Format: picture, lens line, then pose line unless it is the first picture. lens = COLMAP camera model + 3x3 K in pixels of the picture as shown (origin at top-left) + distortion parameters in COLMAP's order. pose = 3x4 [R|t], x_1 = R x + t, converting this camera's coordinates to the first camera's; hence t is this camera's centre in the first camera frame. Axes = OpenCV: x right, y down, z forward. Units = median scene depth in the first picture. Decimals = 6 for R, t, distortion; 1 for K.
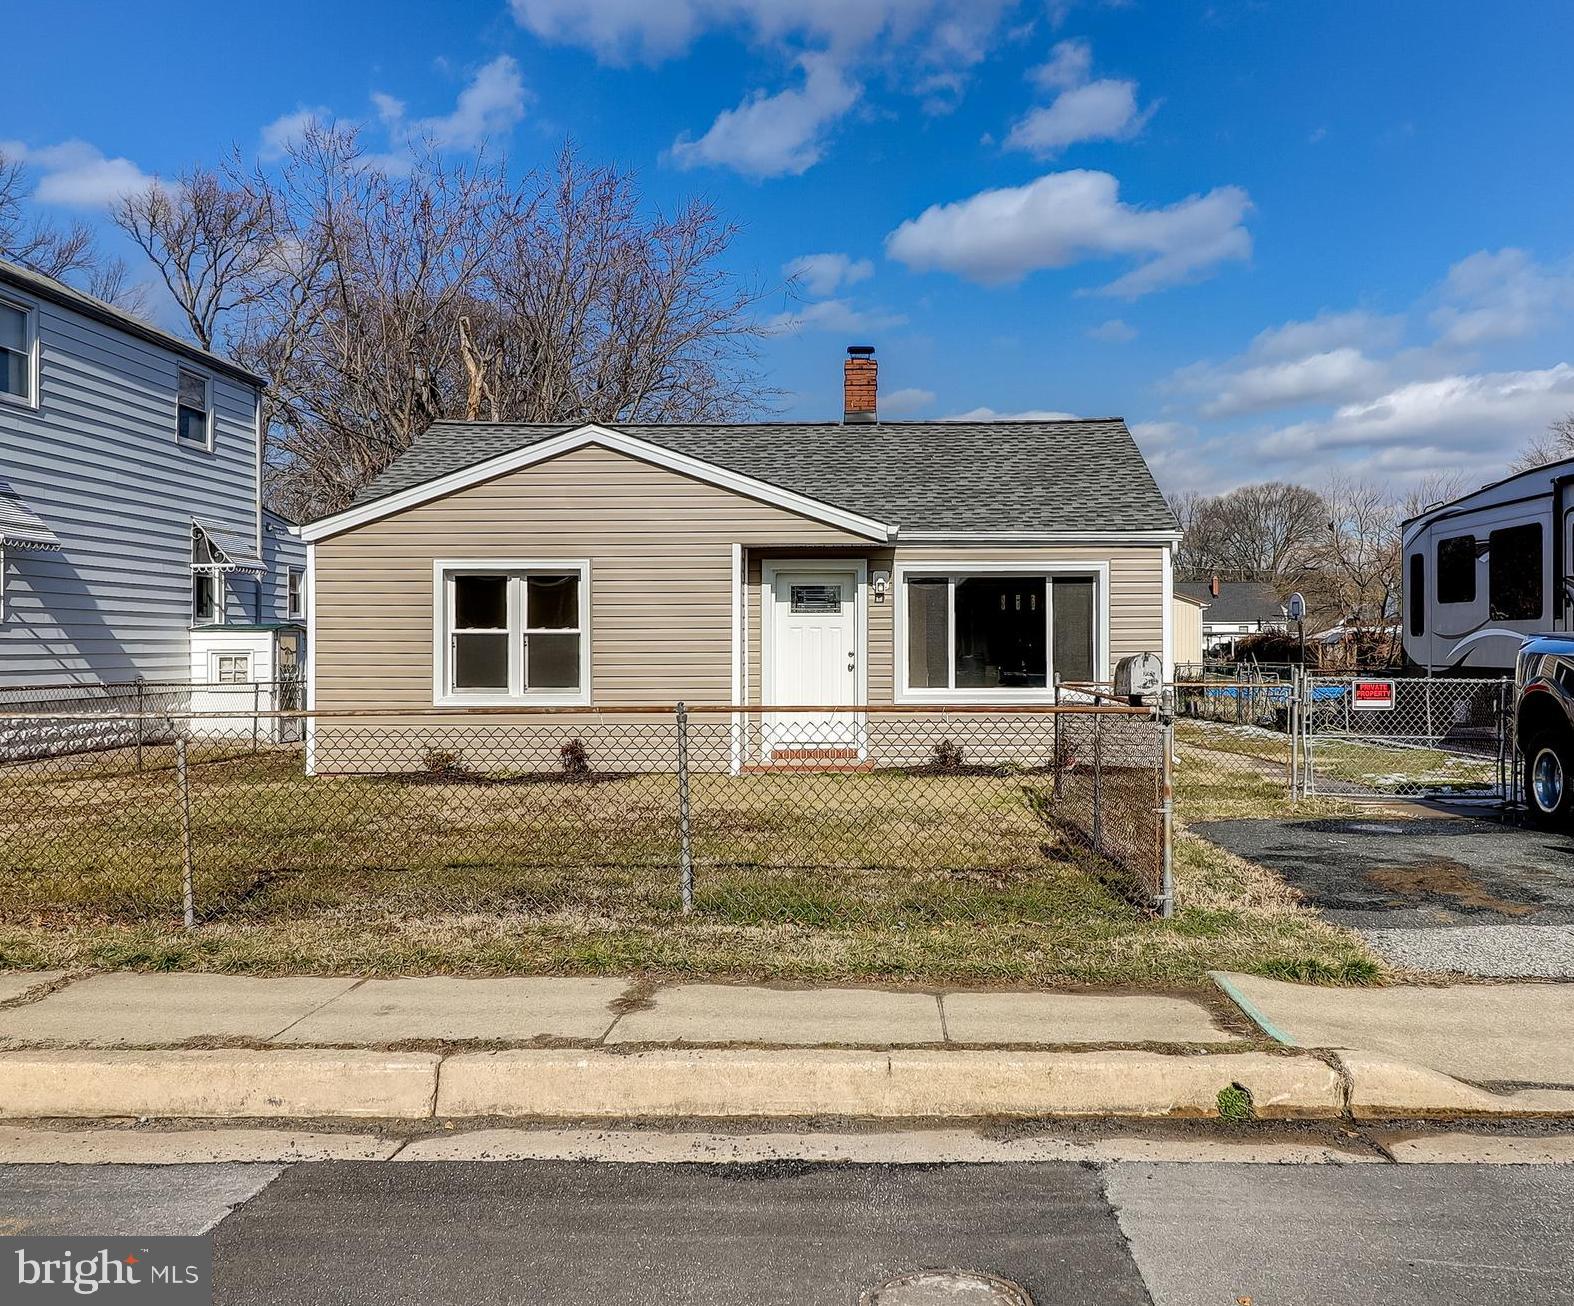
lens RADIAL K [[1254.5, 0, 815.2], [0, 1254.5, 652.6], [0, 0, 1]] dist [0.005749, 0.002997]
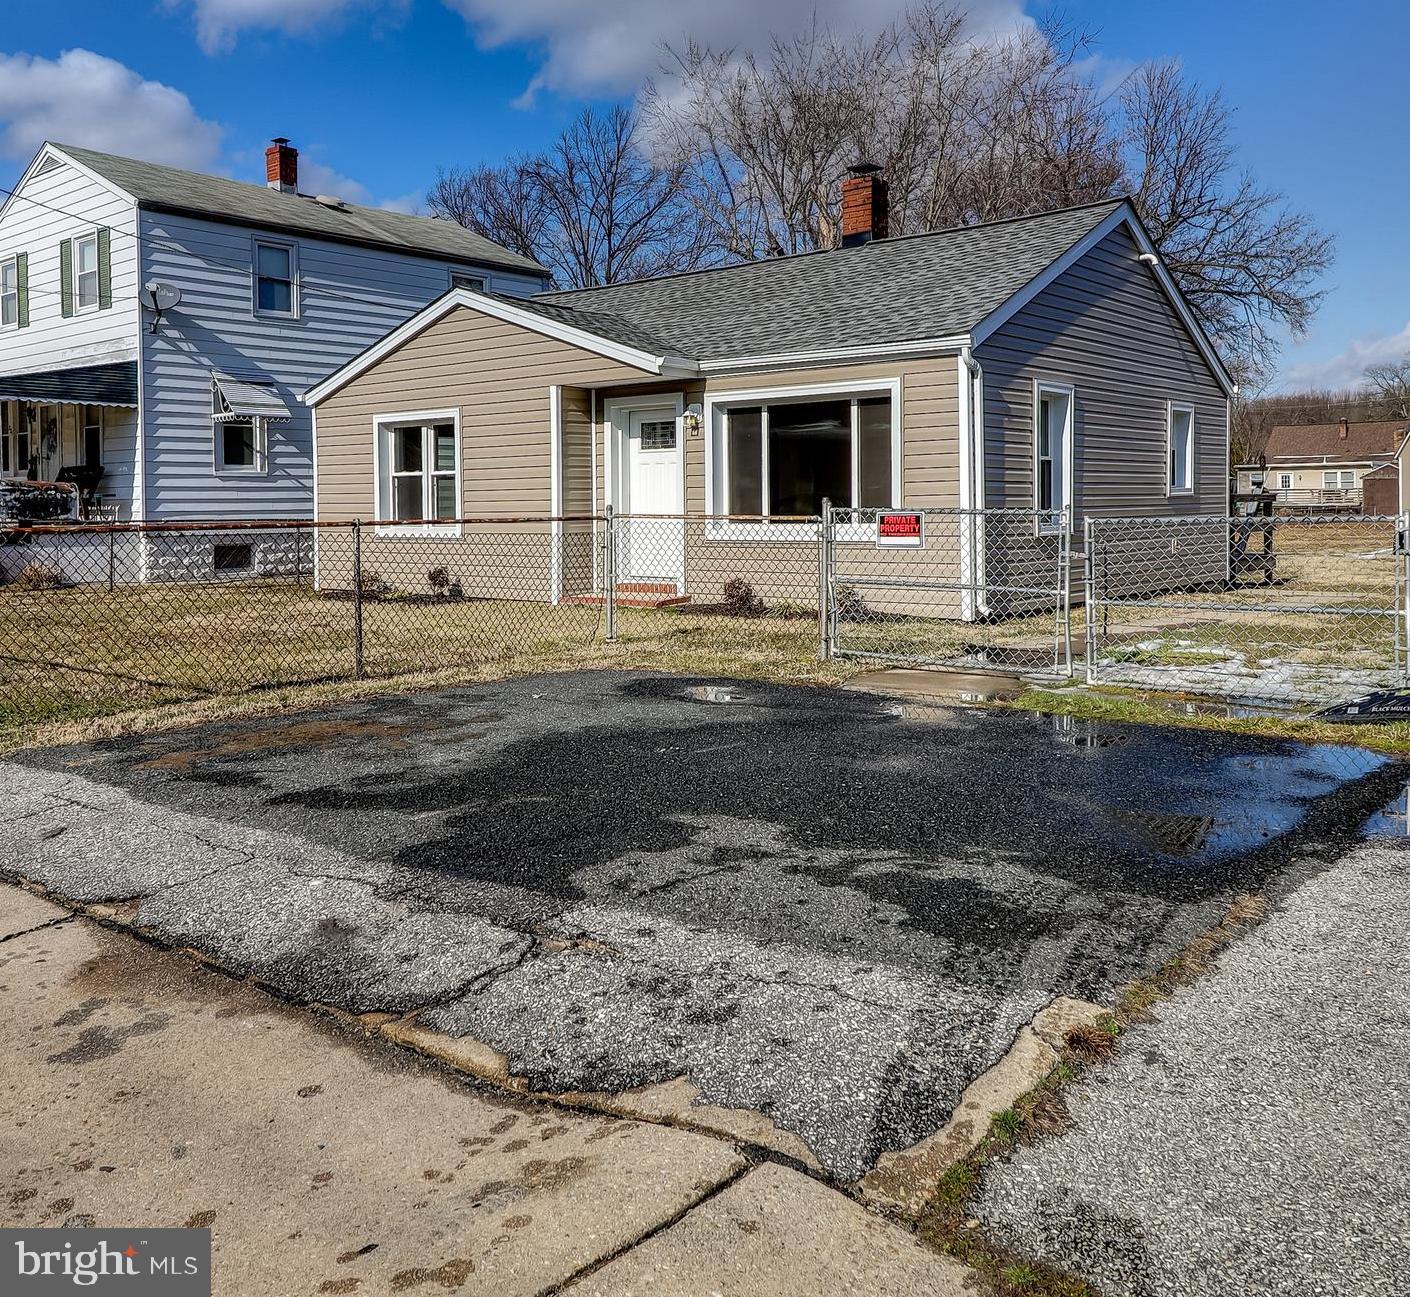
lens RADIAL K [[1198.2, 0, 701.3], [0, 1198.2, 533.5], [0, 0, 1]] dist [0.000217, 0.007568]
pose [[0.798947, 0.008203, -0.601346, 0.623449], [0.009400, 0.999614, 0.026125, 0.011899], [0.601329, -0.026525, 0.798561, 0.257323]]
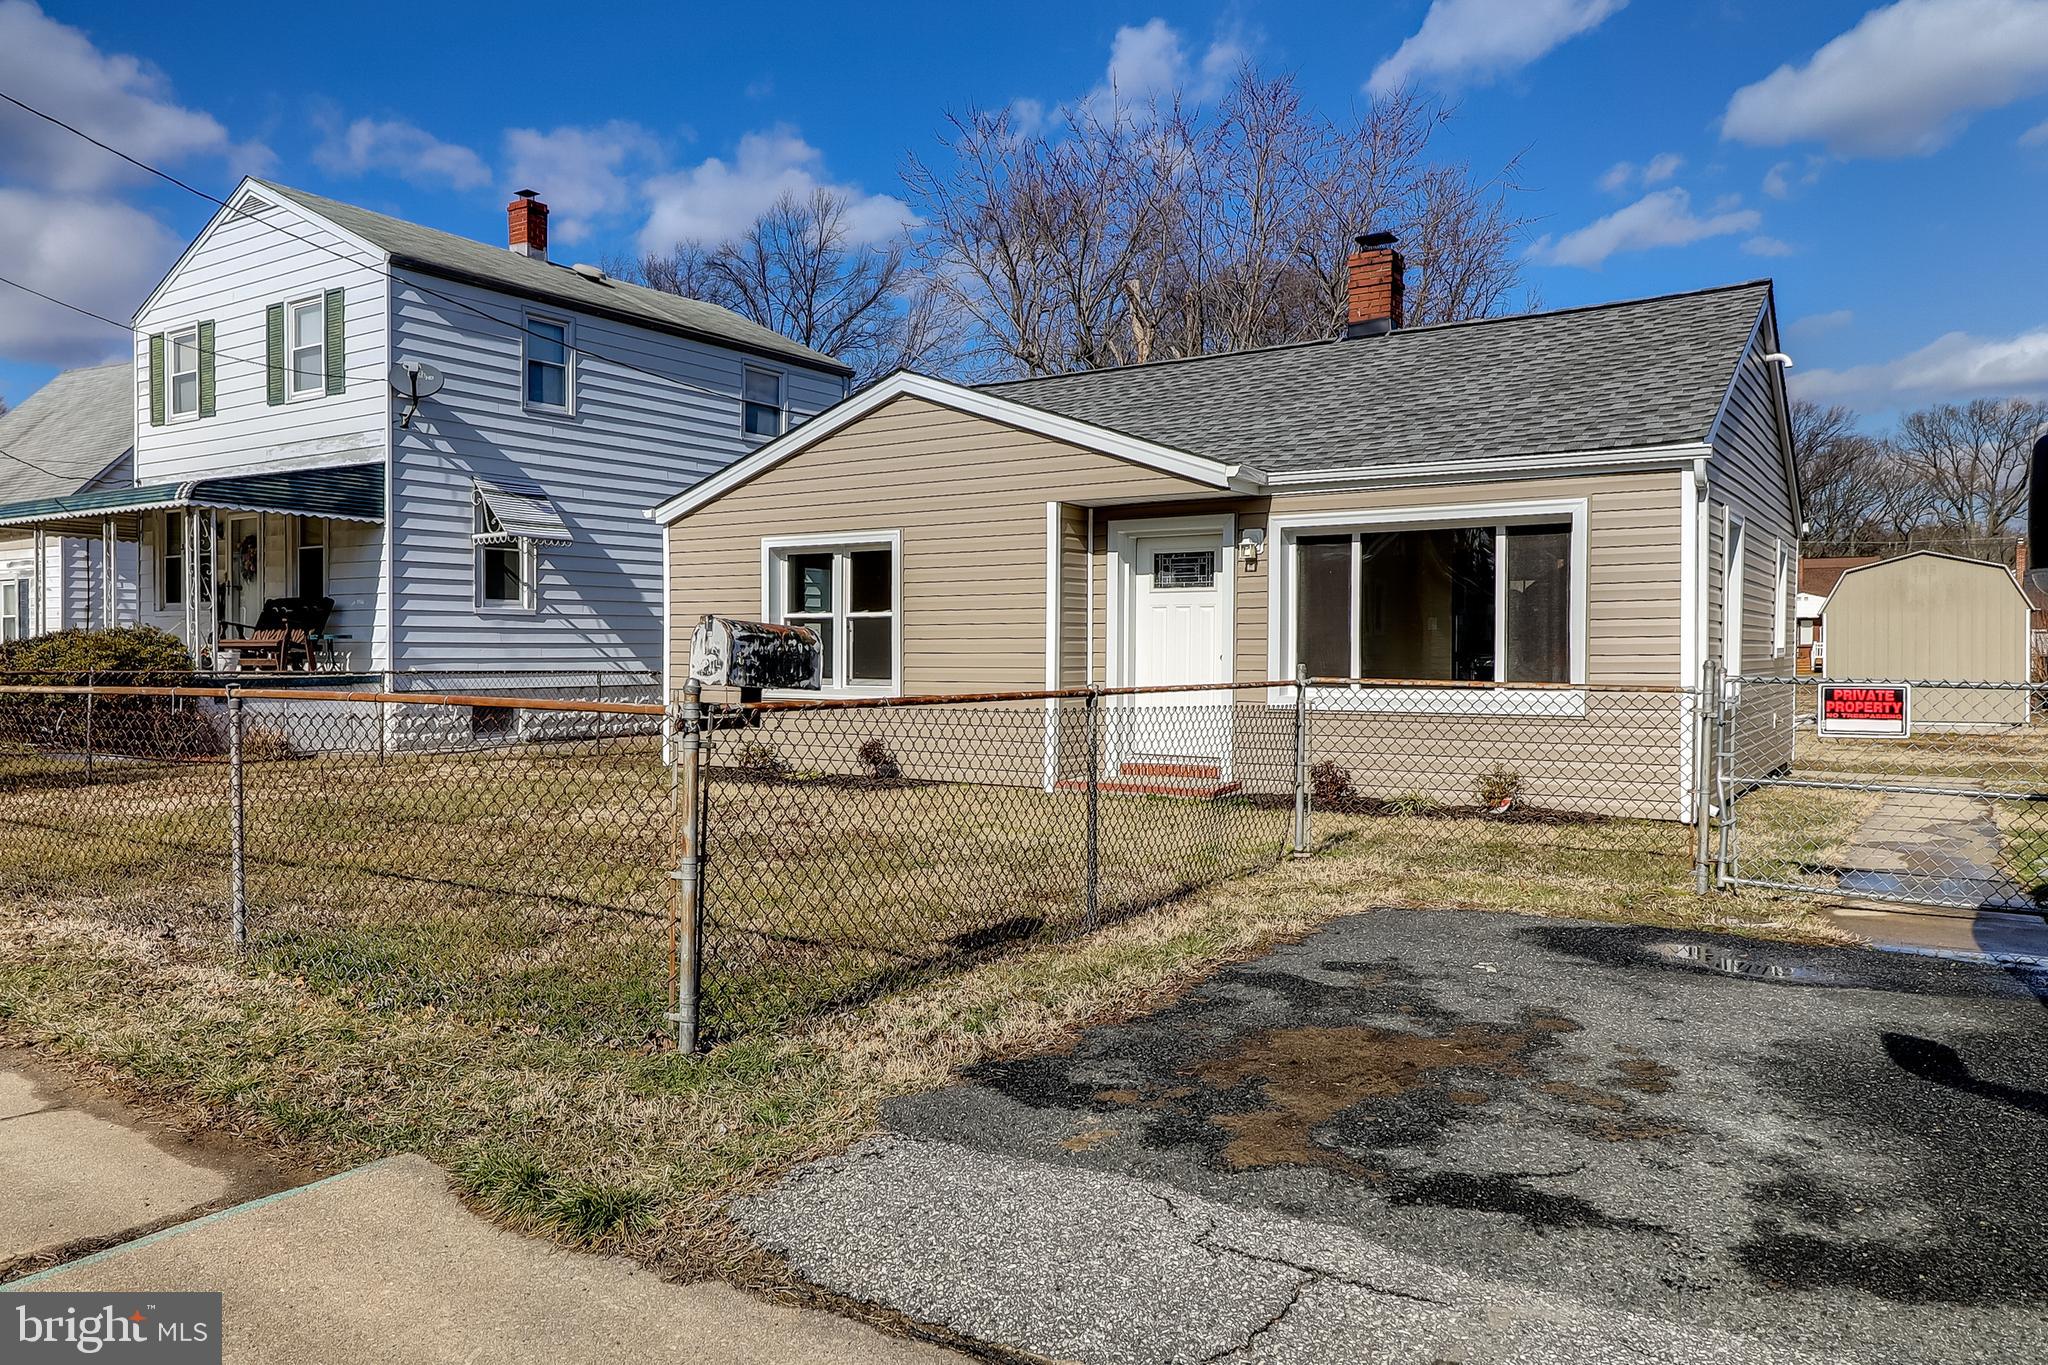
lens RADIAL K [[1346.0, 0, 948.5], [0, 1346.0, 677.5], [0, 0, 1]] dist [0.002991, -0.001858]
pose [[0.844233, 0.014100, -0.535791, 0.330746], [-0.003717, 0.999784, 0.020454, 0.007183], [0.535963, -0.015276, 0.844103, 0.232434]]
